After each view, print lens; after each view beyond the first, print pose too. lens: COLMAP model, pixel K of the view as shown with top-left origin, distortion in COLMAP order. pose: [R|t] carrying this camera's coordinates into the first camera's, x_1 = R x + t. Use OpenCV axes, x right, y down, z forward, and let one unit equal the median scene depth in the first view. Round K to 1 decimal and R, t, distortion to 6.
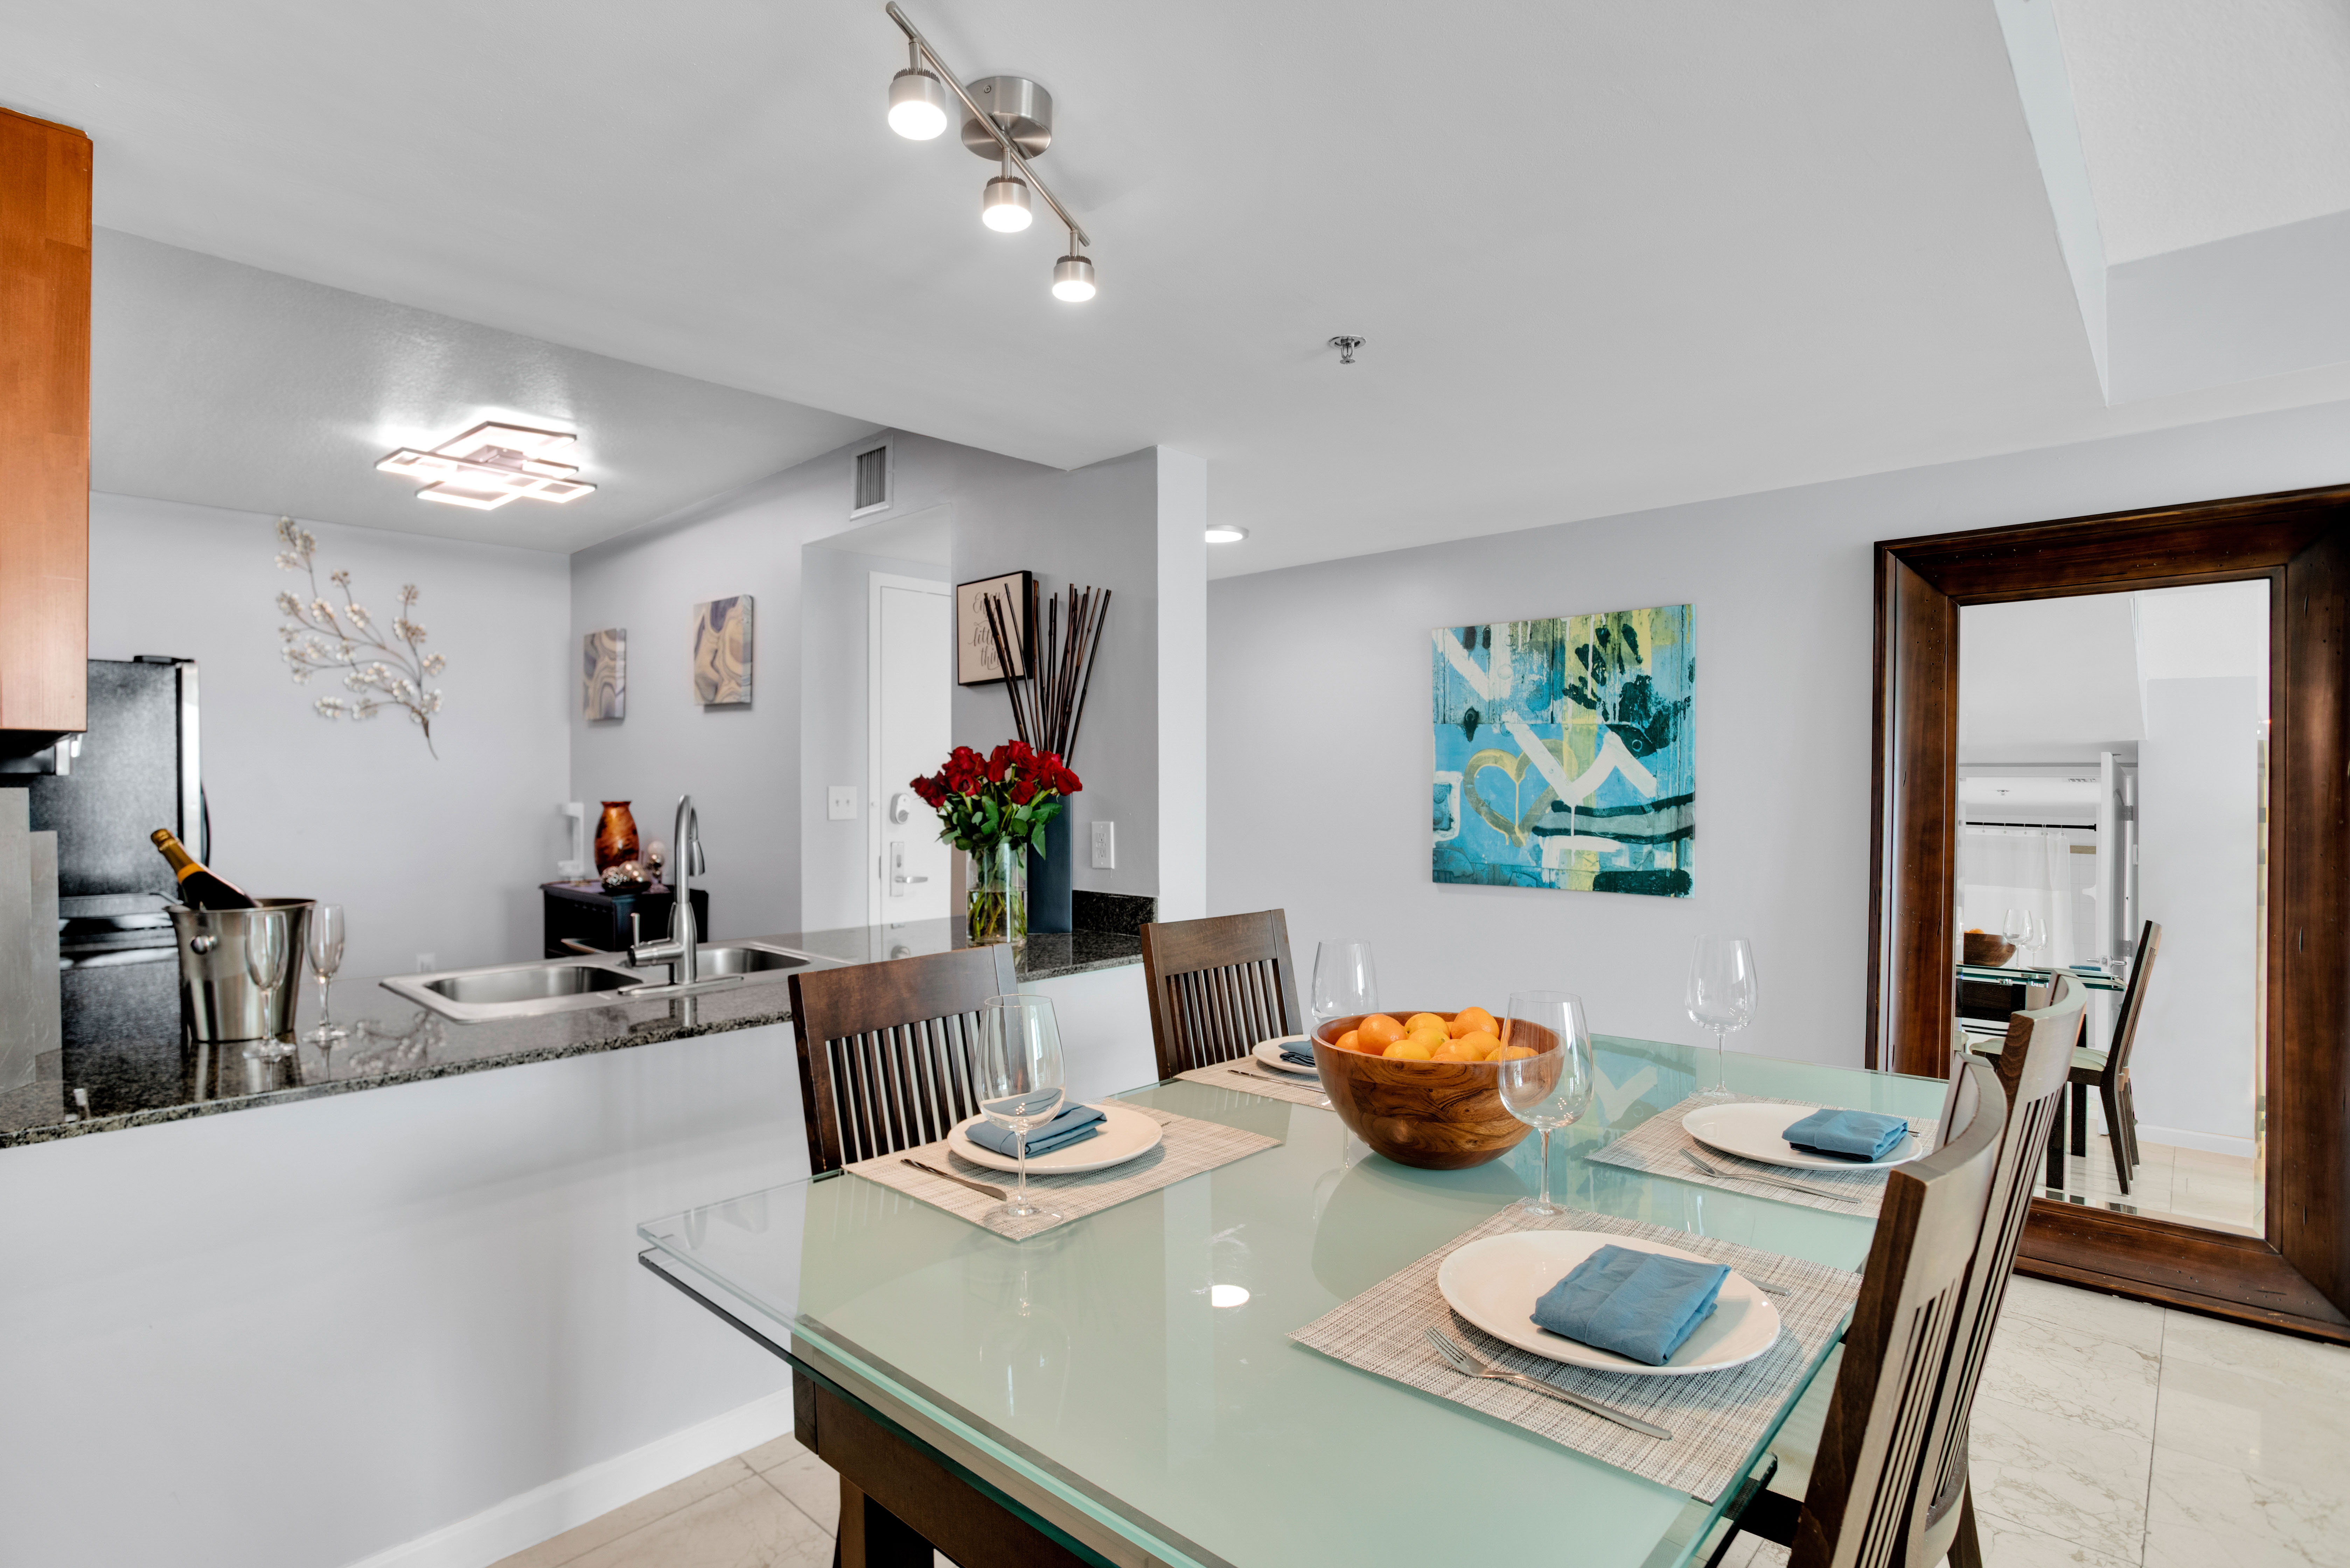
lens RADIAL K [[1156.6, 0, 1150.0], [0, 1156.6, 793.5], [0, 0, 1]] dist [-0.024097, 0.000566]
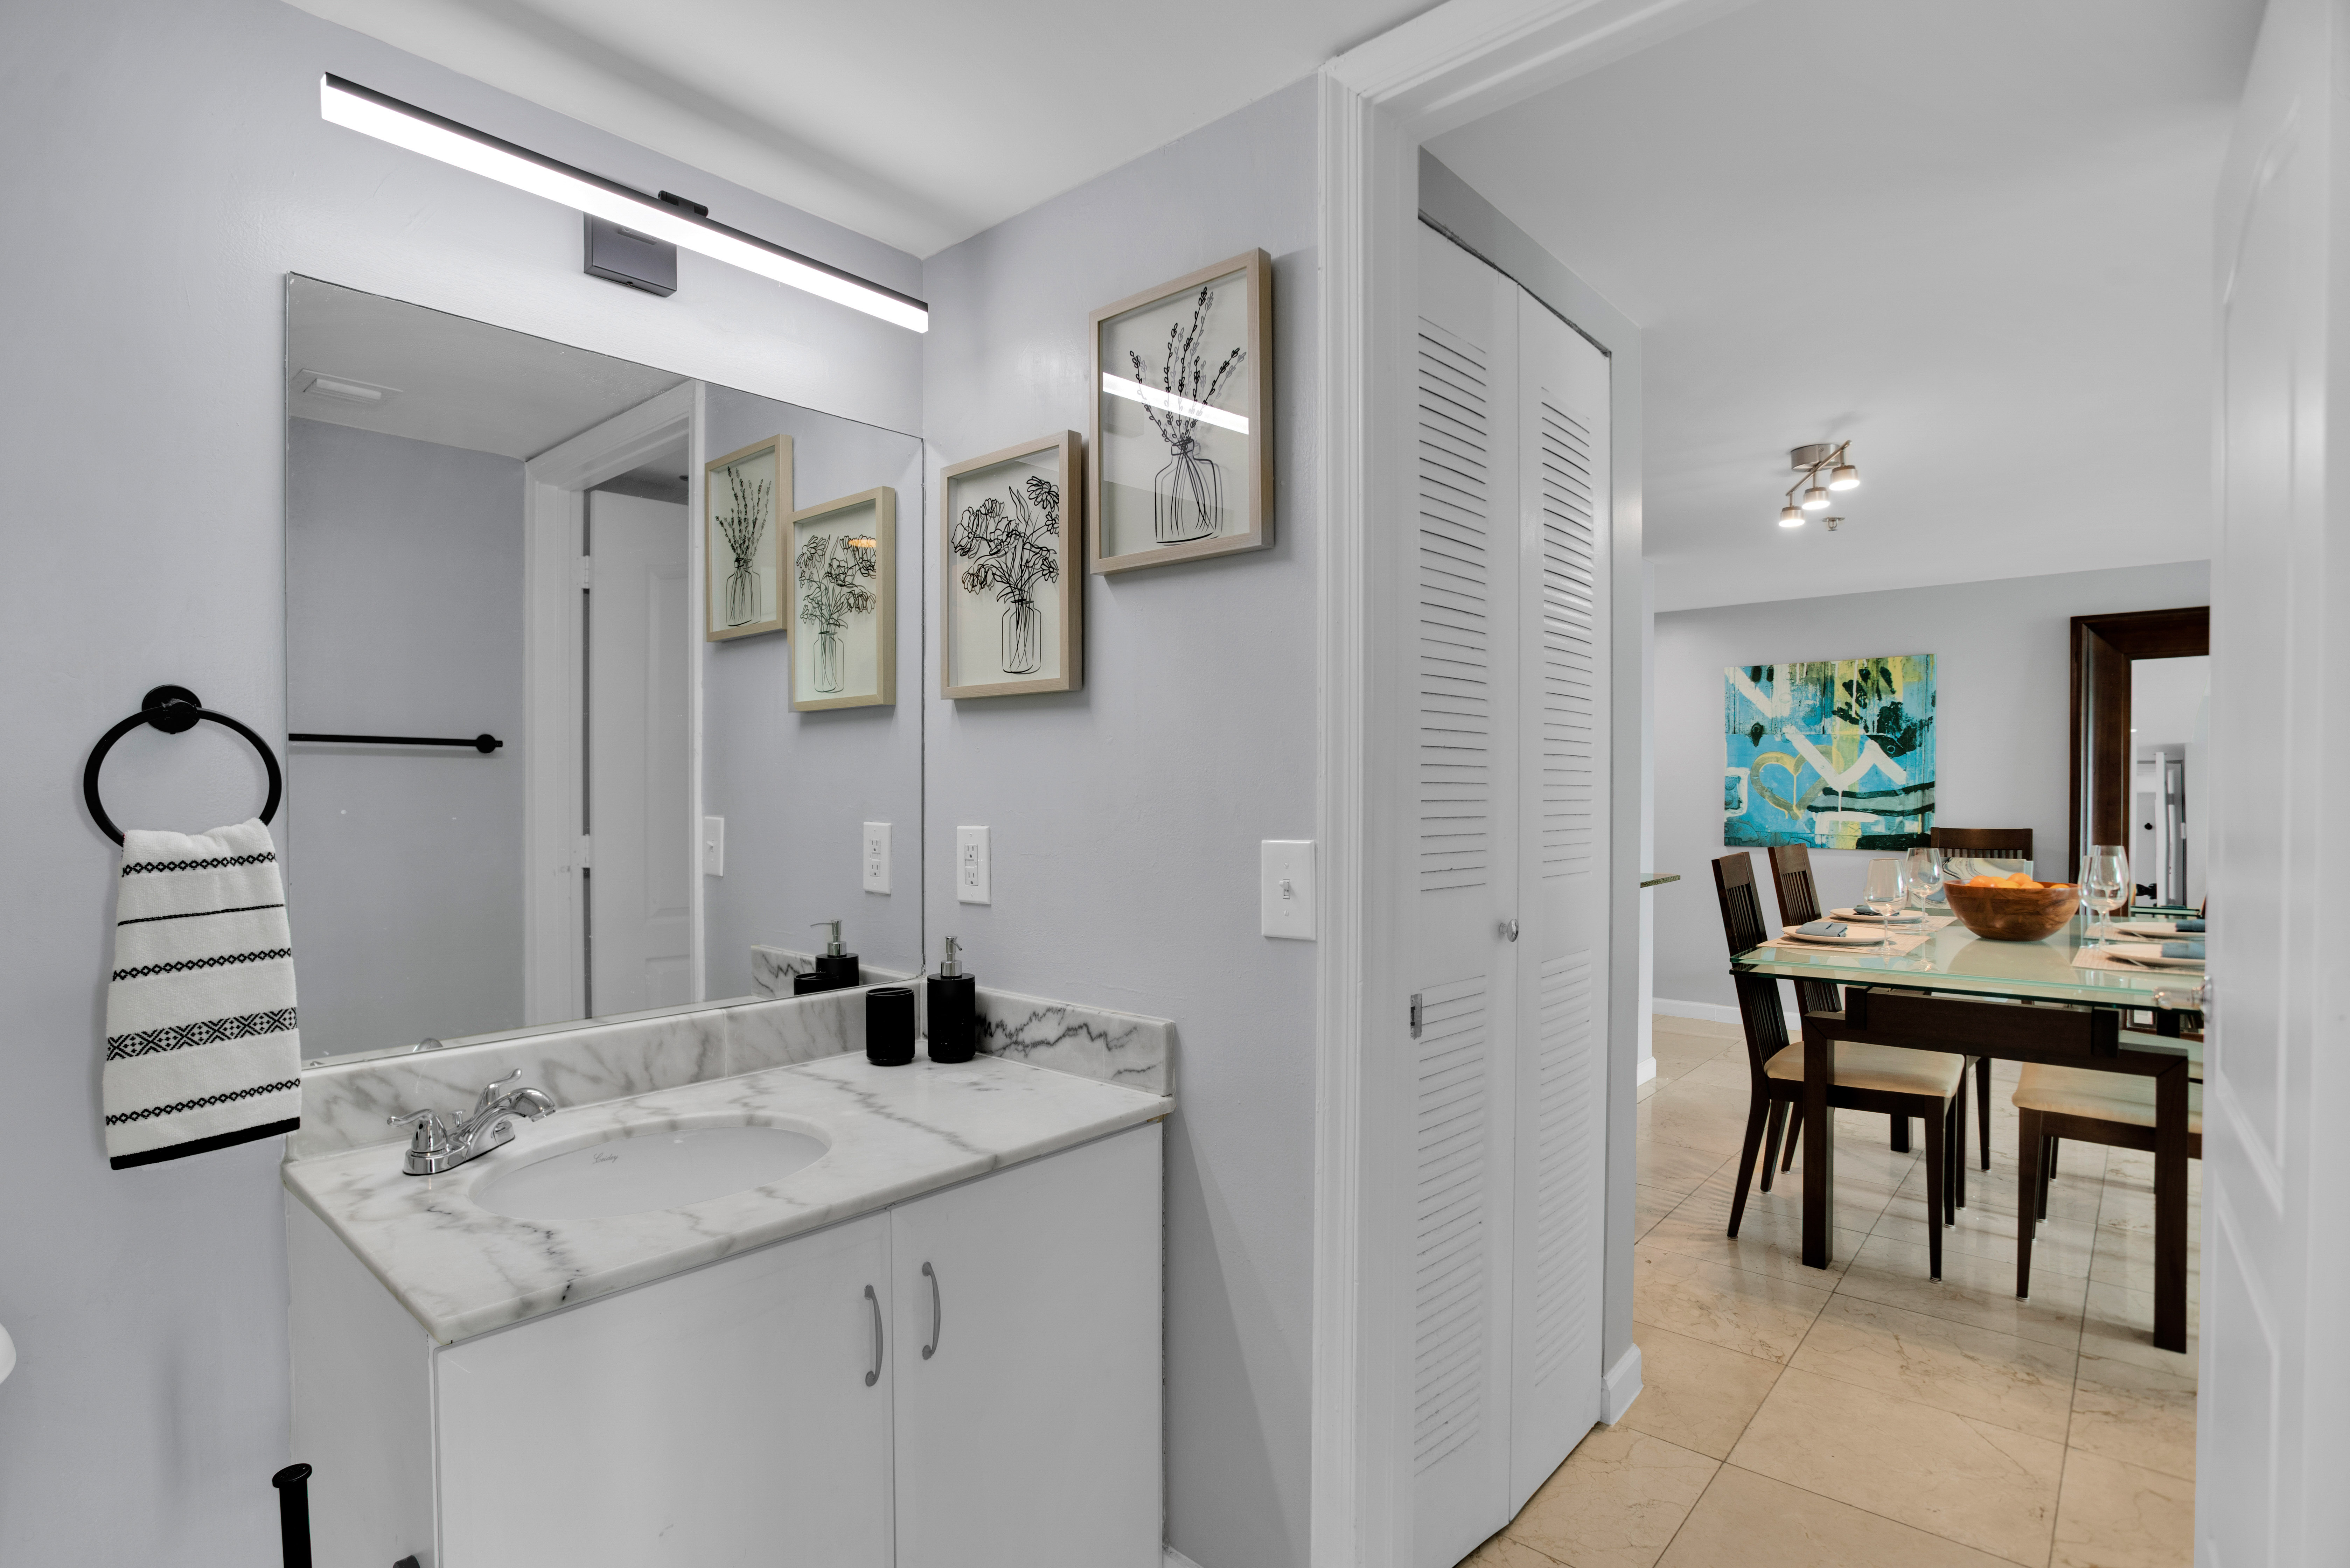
lens RADIAL K [[1141.6, 0, 1172.2], [0, 1141.6, 796.8], [0, 0, 1]] dist [-0.000376, -0.000010]
pose [[0.999567, -0.002823, 0.029305, -0.519275], [0.002710, 0.999989, 0.003902, 0.010295], [-0.029316, -0.003820, 0.999563, -0.415938]]
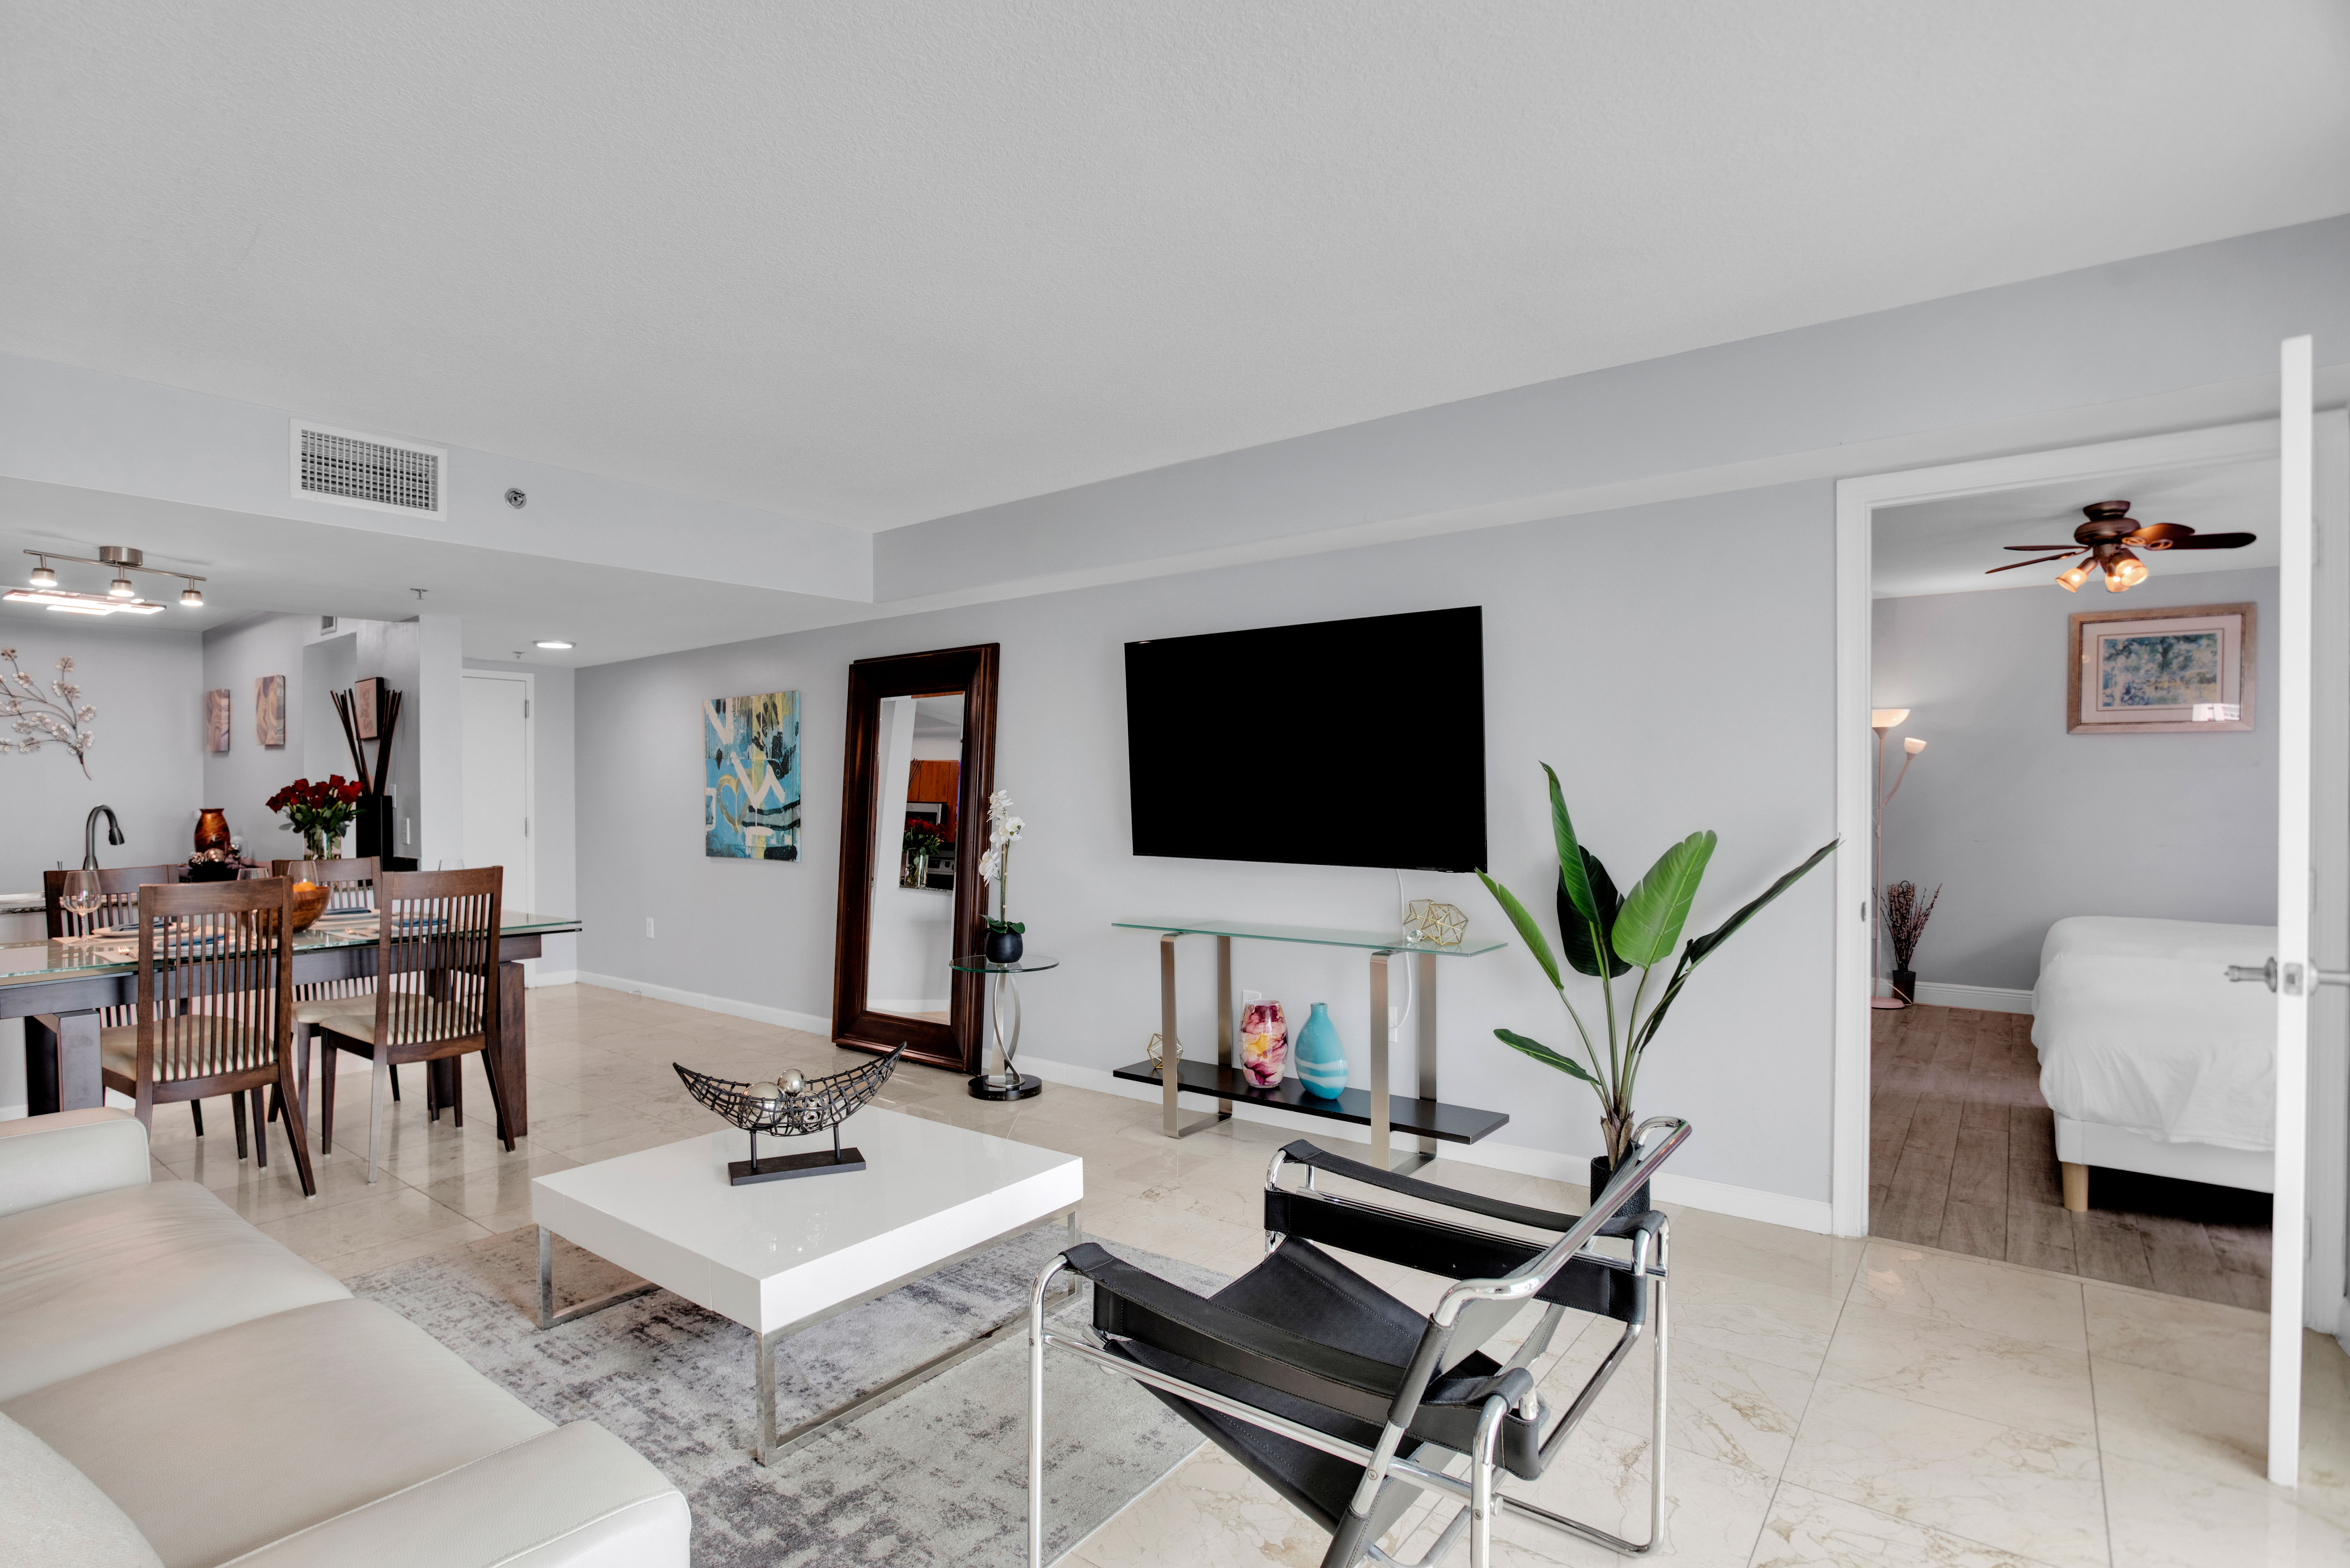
lens RADIAL K [[1159.8, 0, 1145.4], [0, 1159.8, 783.0], [0, 0, 1]] dist [-0.052035, 0.027475]
pose [[0.995988, -0.003302, 0.089426, 0.783699], [0.004621, 0.999884, -0.014545, 0.000573], [-0.089367, 0.014900, 0.995887, -0.723634]]
